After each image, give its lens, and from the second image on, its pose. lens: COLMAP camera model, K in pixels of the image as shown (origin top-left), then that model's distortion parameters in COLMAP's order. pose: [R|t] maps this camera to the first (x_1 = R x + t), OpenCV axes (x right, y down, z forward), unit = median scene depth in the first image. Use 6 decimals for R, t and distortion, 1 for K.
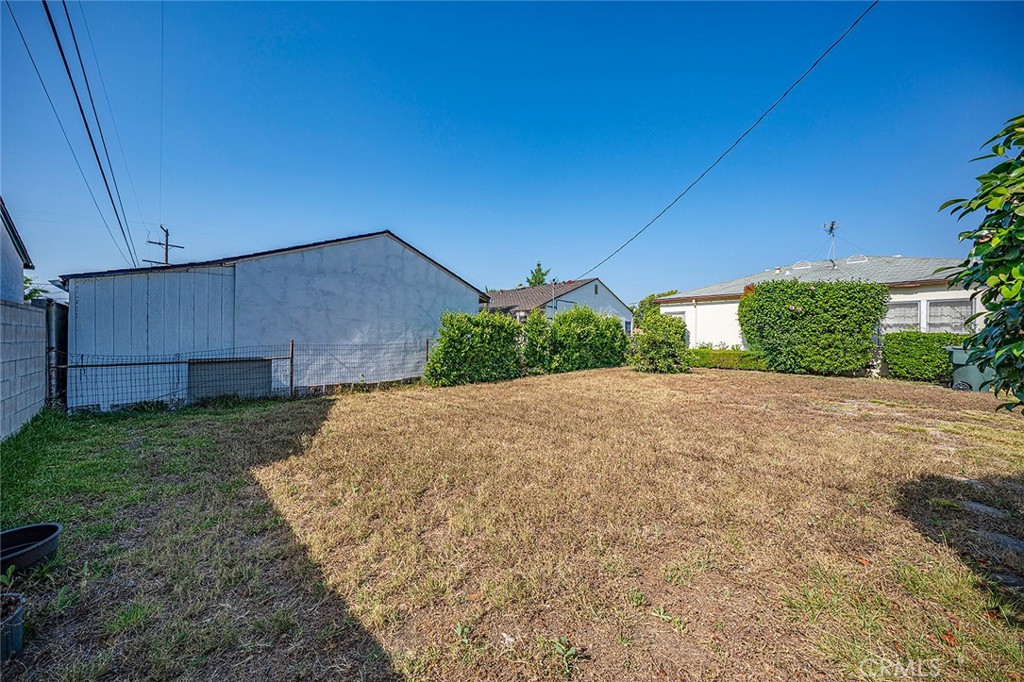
lens RADIAL K [[359.1, 0, 508.2], [0, 359.1, 339.1], [0, 0, 1]] dist [-0.008958, 0.000920]
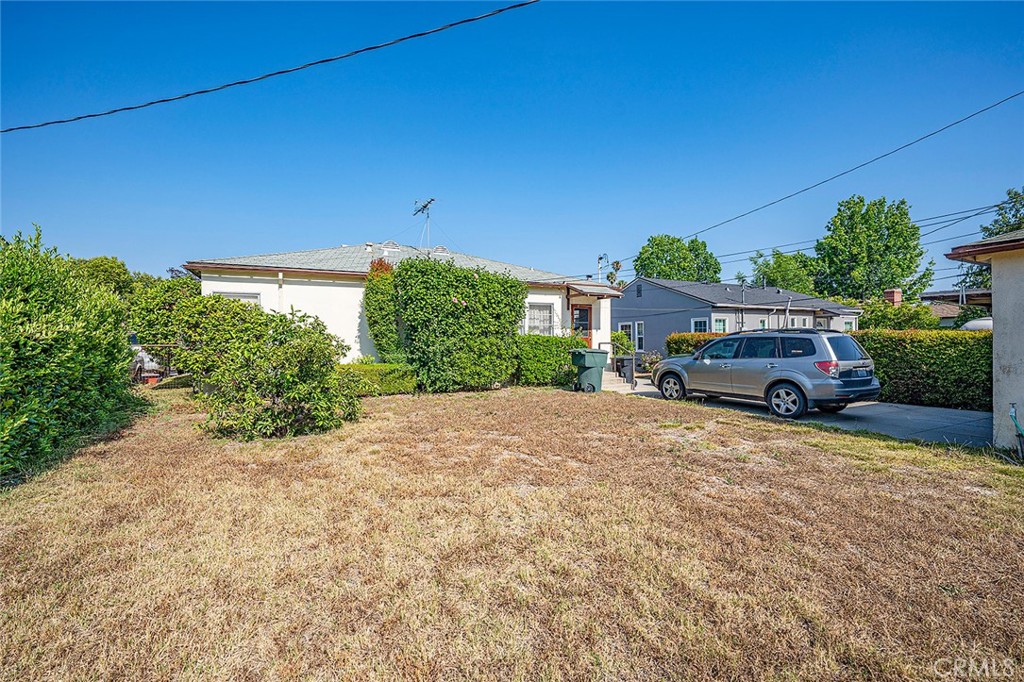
lens RADIAL K [[436.2, 0, 506.5], [0, 436.2, 340.8], [0, 0, 1]] dist [-0.004116, -0.000035]
pose [[0.304497, -0.015525, 0.952387, 0.004739], [0.011855, 0.999851, 0.012508, -0.017694], [-0.952439, 0.007482, 0.304636, 0.647517]]
